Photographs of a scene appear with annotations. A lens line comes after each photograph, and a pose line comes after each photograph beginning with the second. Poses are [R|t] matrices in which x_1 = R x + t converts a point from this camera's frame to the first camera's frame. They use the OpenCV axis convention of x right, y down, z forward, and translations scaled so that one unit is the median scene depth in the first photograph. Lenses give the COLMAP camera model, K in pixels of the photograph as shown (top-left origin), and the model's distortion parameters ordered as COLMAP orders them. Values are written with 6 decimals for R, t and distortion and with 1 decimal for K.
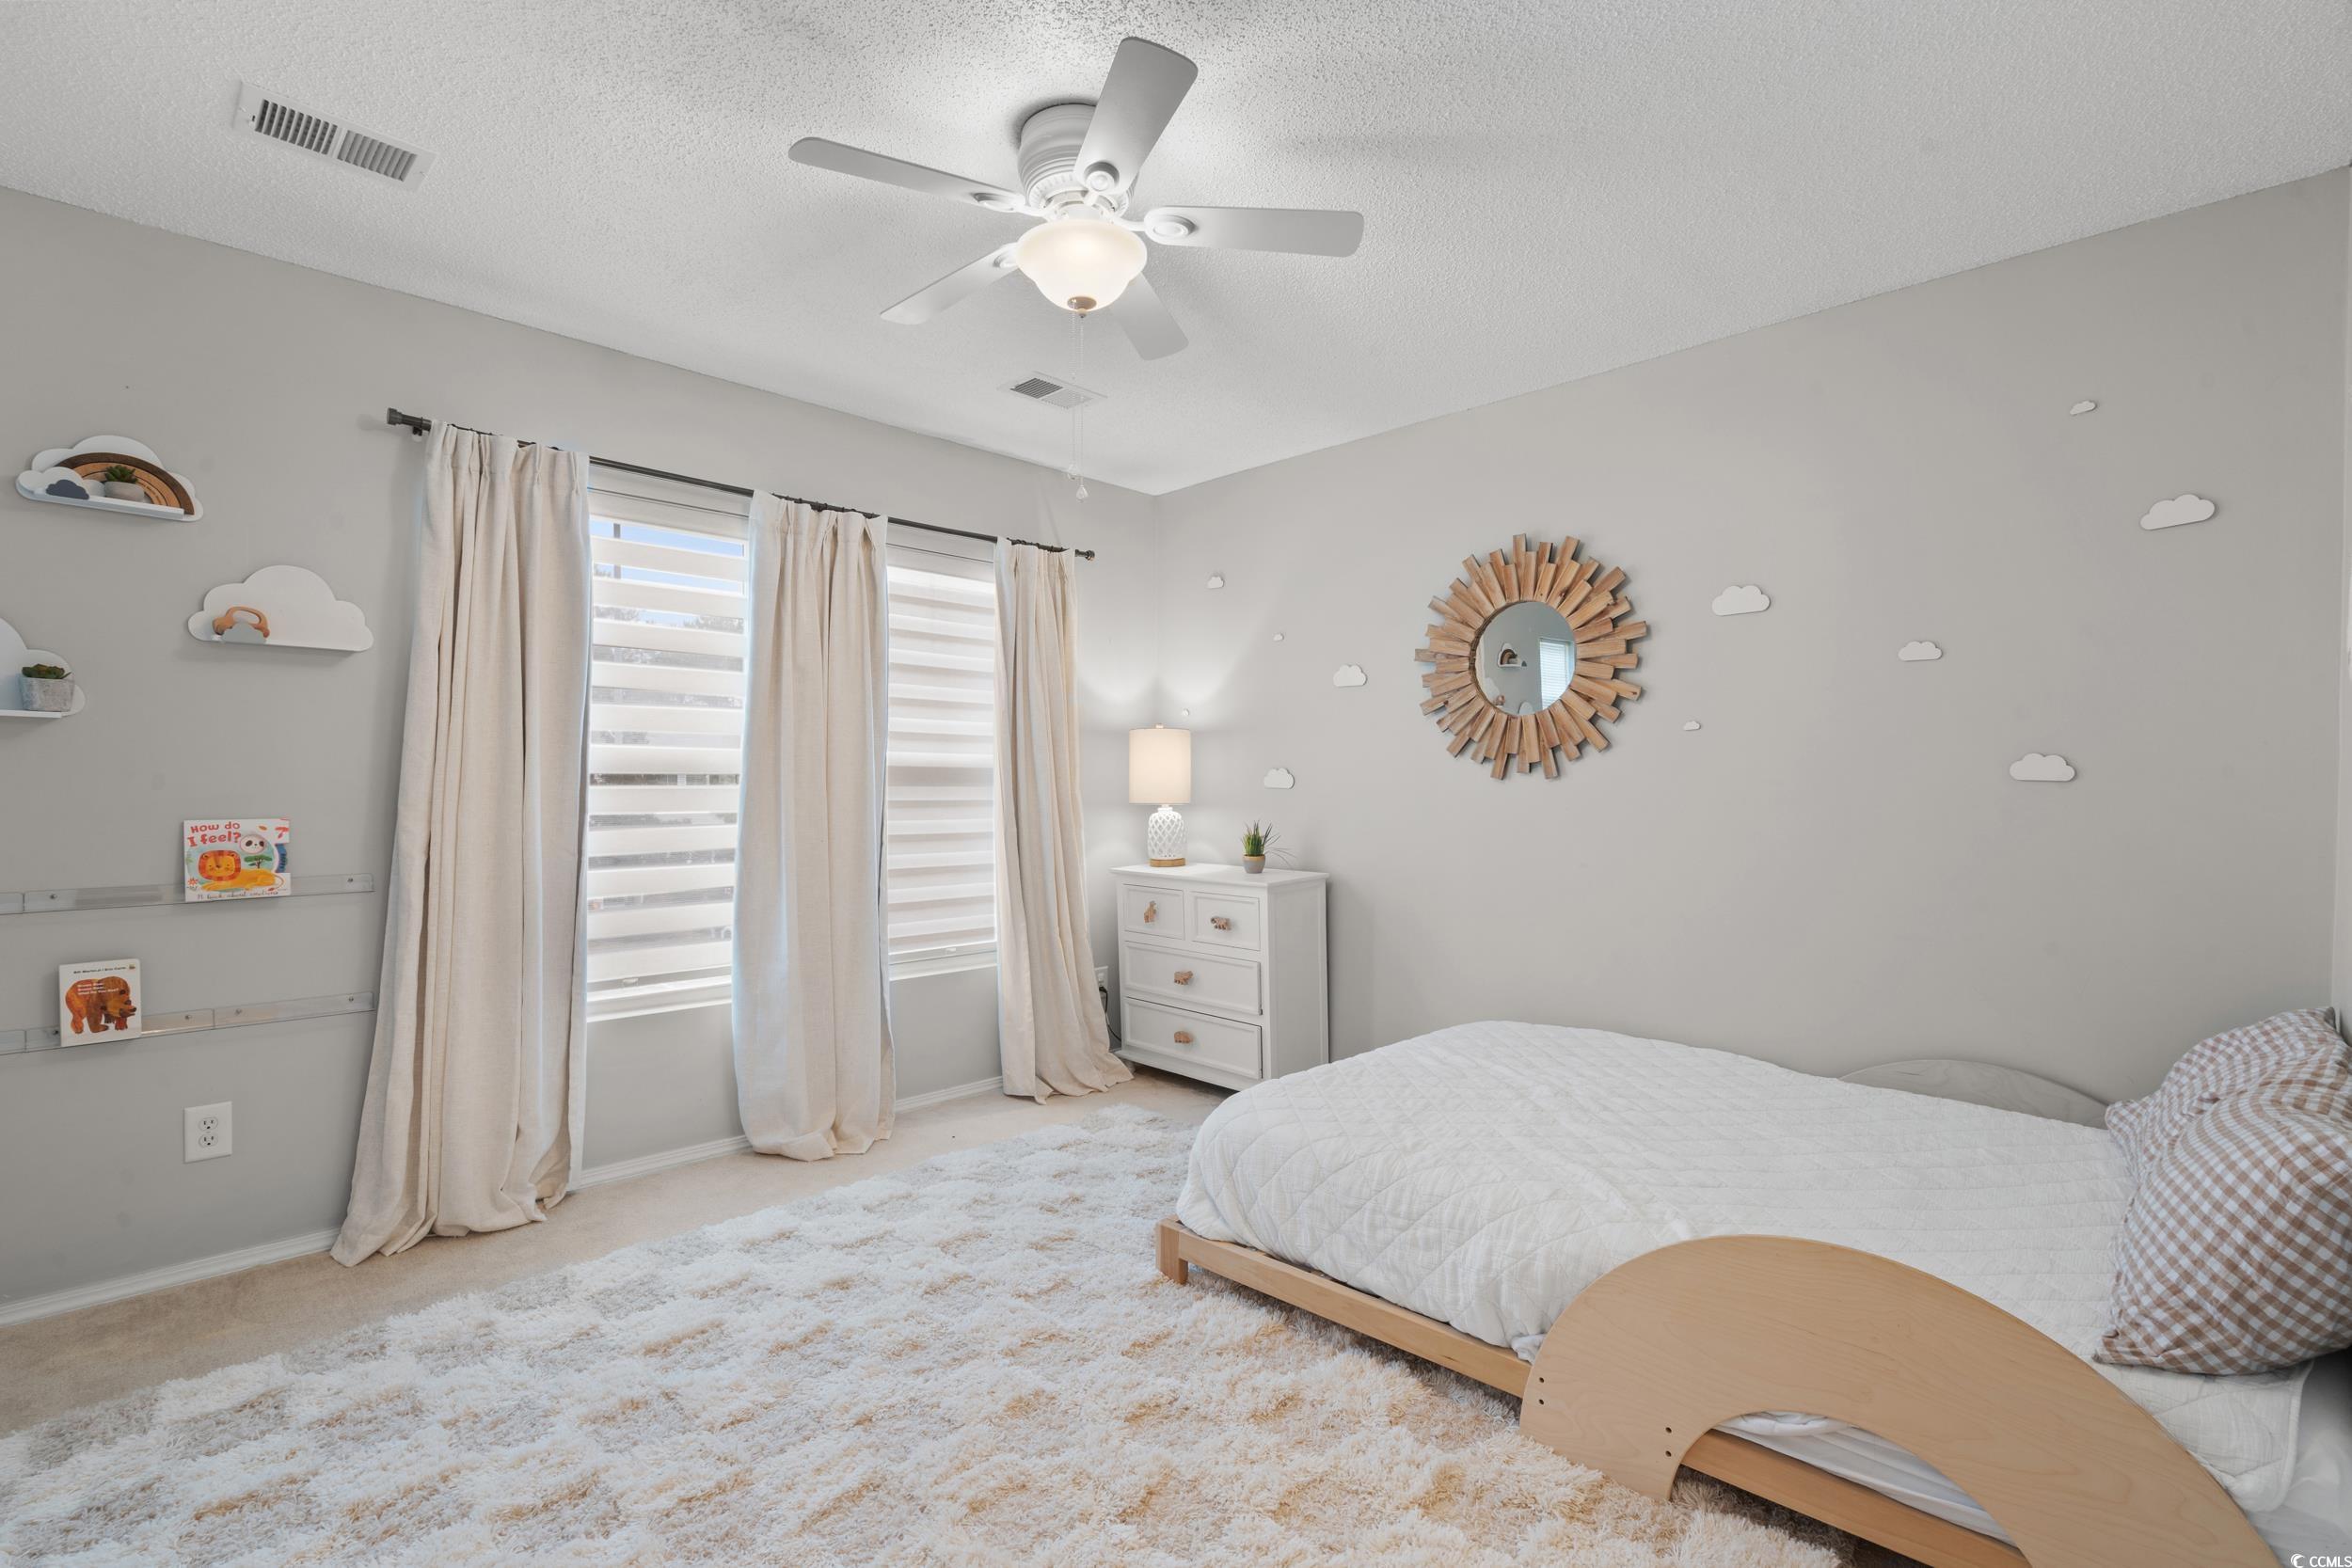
lens RADIAL K [[1059.1, 0, 1165.9], [0, 1059.1, 787.3], [0, 0, 1]] dist [-0.005145, 0.000222]
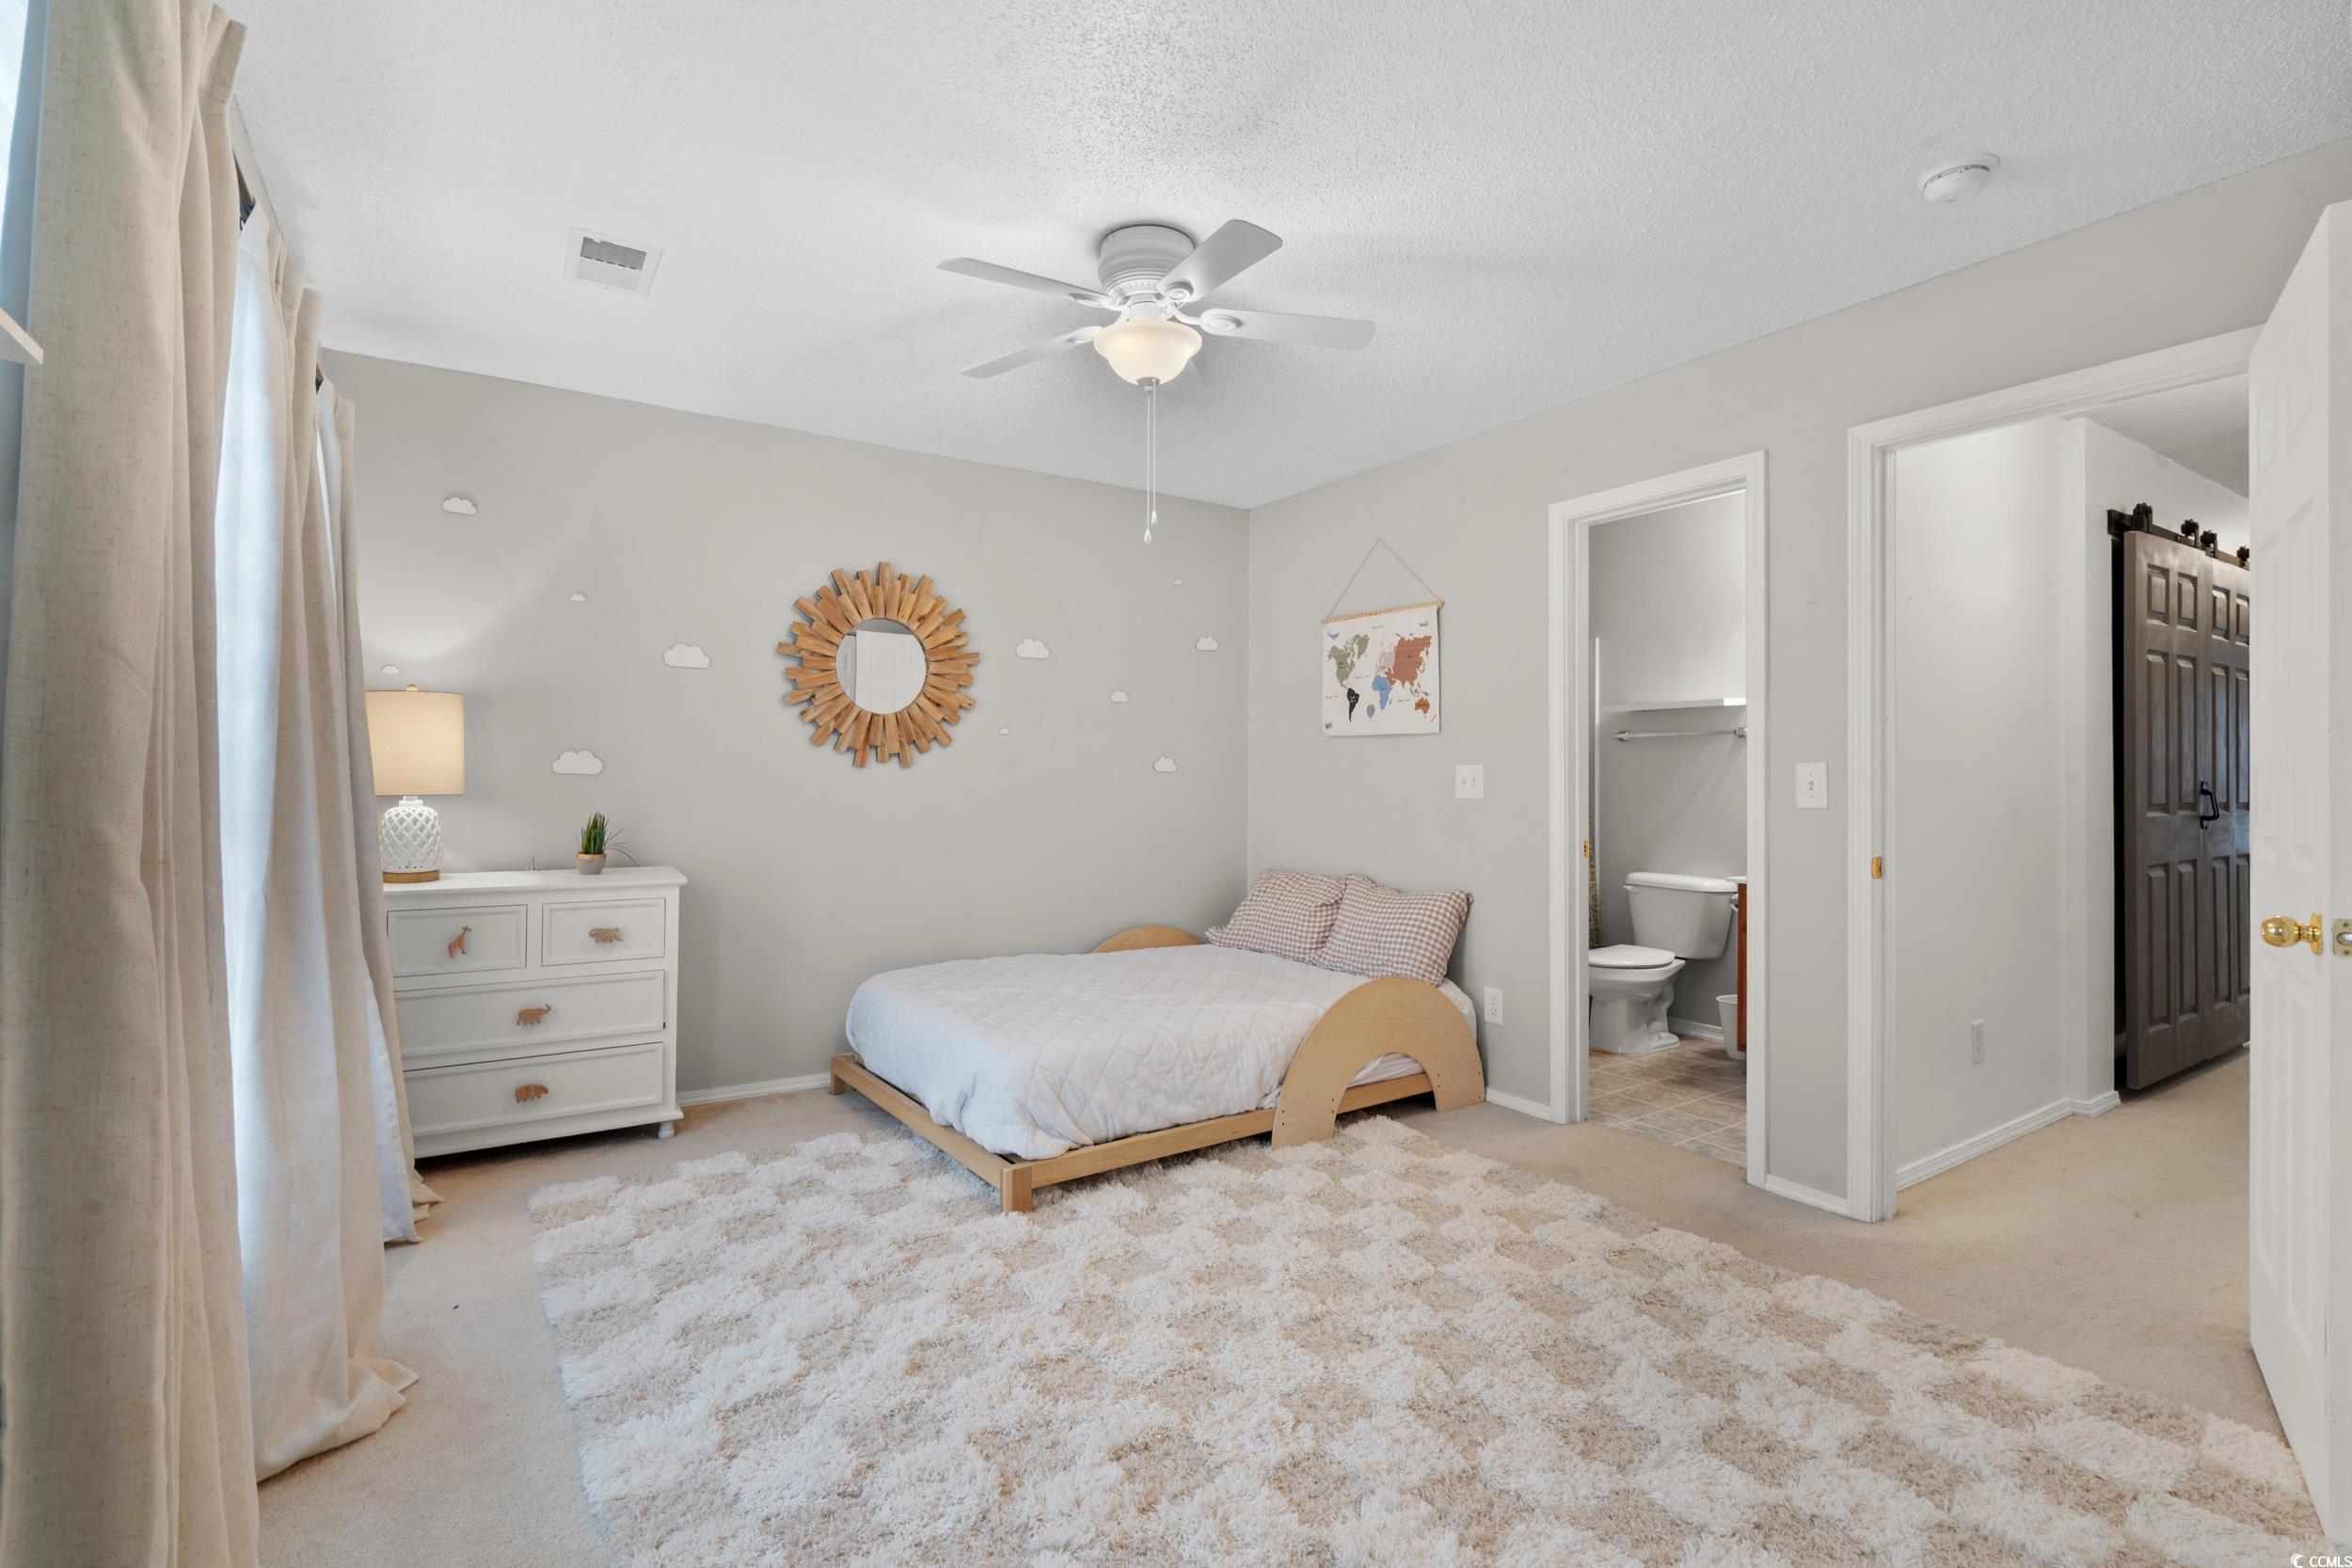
lens RADIAL K [[1064.9, 0, 1139.3], [0, 1064.9, 767.5], [0, 0, 1]] dist [0.000351, 0.000066]
pose [[0.225107, 0.006971, 0.974309, -0.787825], [-0.001576, 0.999976, -0.006791, 0.000347], [-0.974333, -0.000007, 0.225113, 0.460254]]
